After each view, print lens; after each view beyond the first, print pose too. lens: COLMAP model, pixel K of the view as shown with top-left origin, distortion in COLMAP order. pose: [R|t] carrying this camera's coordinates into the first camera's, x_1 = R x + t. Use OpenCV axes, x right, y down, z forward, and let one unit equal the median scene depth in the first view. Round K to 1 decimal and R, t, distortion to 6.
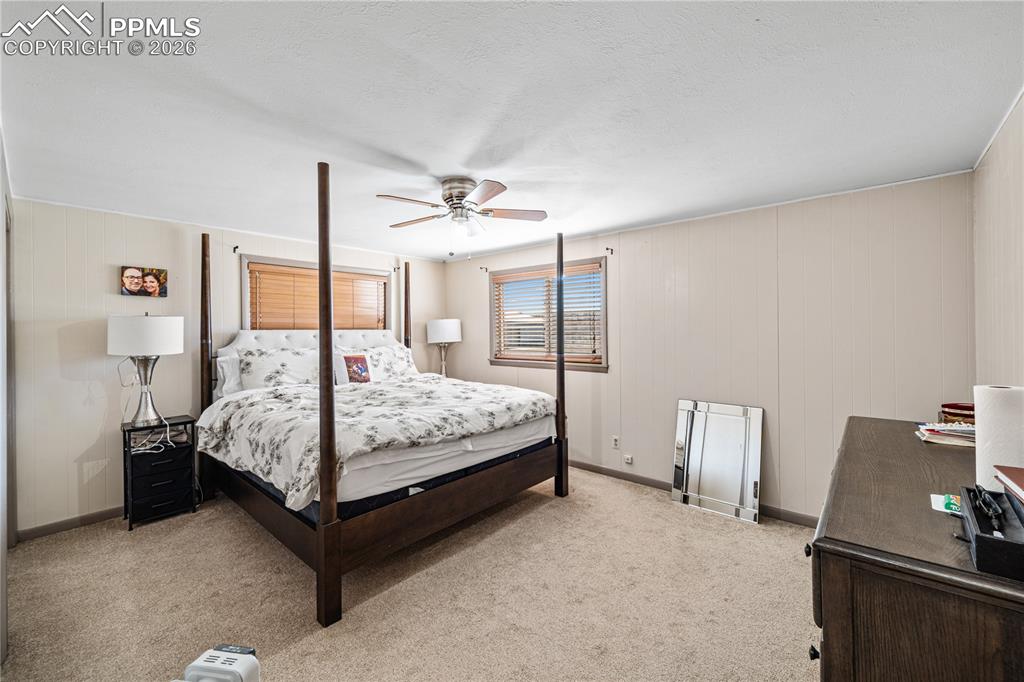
lens RADIAL K [[413.8, 0, 513.1], [0, 413.8, 335.3], [0, 0, 1]] dist [-0.000339, 0.001059]
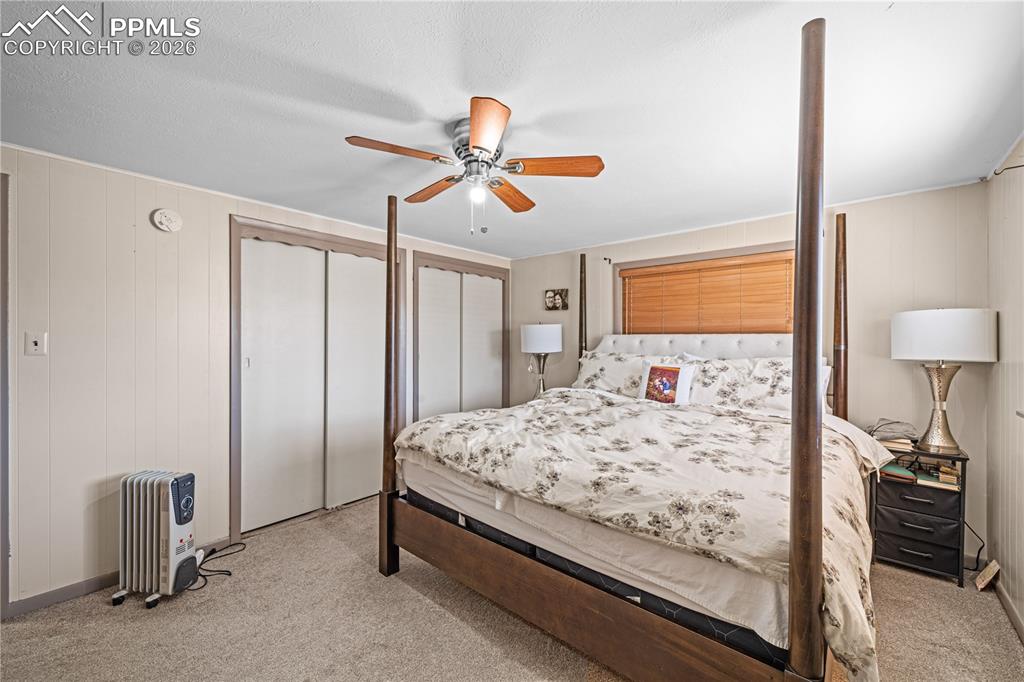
lens RADIAL K [[413.8, 0, 512.6], [0, 413.8, 337.7], [0, 0, 1]] dist [-0.000339, 0.001059]
pose [[0.002191, 0.001493, -0.999996, 0.477319], [-0.014415, 0.999895, 0.001462, -0.003321], [0.999894, 0.014412, 0.002212, 0.849716]]
